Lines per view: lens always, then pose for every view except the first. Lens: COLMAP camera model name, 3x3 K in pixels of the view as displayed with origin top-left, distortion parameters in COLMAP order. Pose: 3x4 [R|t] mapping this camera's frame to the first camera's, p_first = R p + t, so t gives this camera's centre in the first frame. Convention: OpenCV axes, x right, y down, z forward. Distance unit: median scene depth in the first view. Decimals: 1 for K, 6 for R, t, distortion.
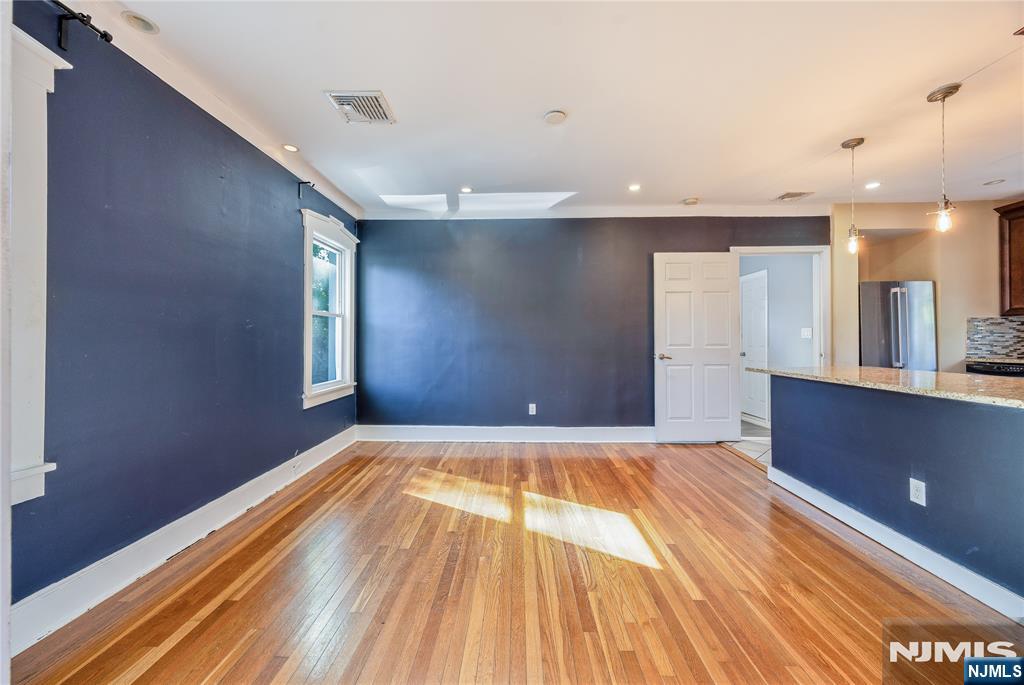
lens RADIAL K [[393.8, 0, 506.7], [0, 393.8, 339.0], [0, 0, 1]] dist [0.002418, 0.000426]
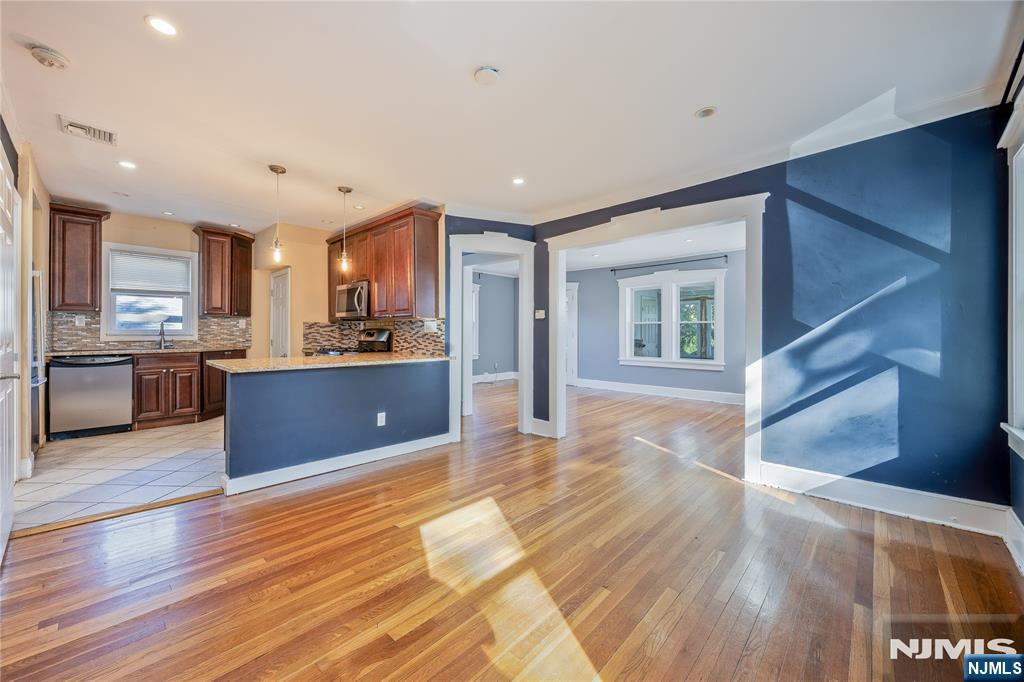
lens RADIAL K [[382.0, 0, 512.0], [0, 382.0, 341.0], [0, 0, 1]] dist [-0.000864, -0.000002]
pose [[-0.750063, -0.014421, 0.661209, -0.277156], [-0.004791, 0.999854, 0.016373, -0.001264], [-0.661349, 0.009113, -0.750023, 0.953744]]
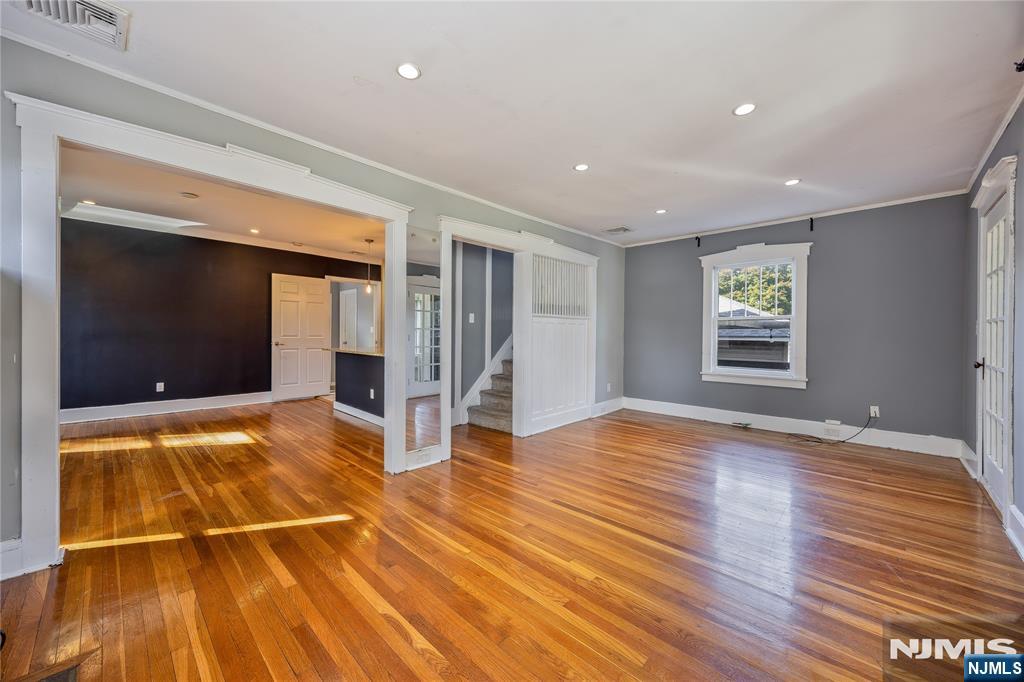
lens RADIAL K [[387.2, 0, 507.3], [0, 387.2, 339.1], [0, 0, 1]] dist [0.002031, 0.000255]
pose [[0.671644, 0.003429, 0.740866, -0.110566], [-0.016775, 0.999803, 0.010580, -0.002783], [-0.740684, -0.019534, 0.671570, -0.647036]]
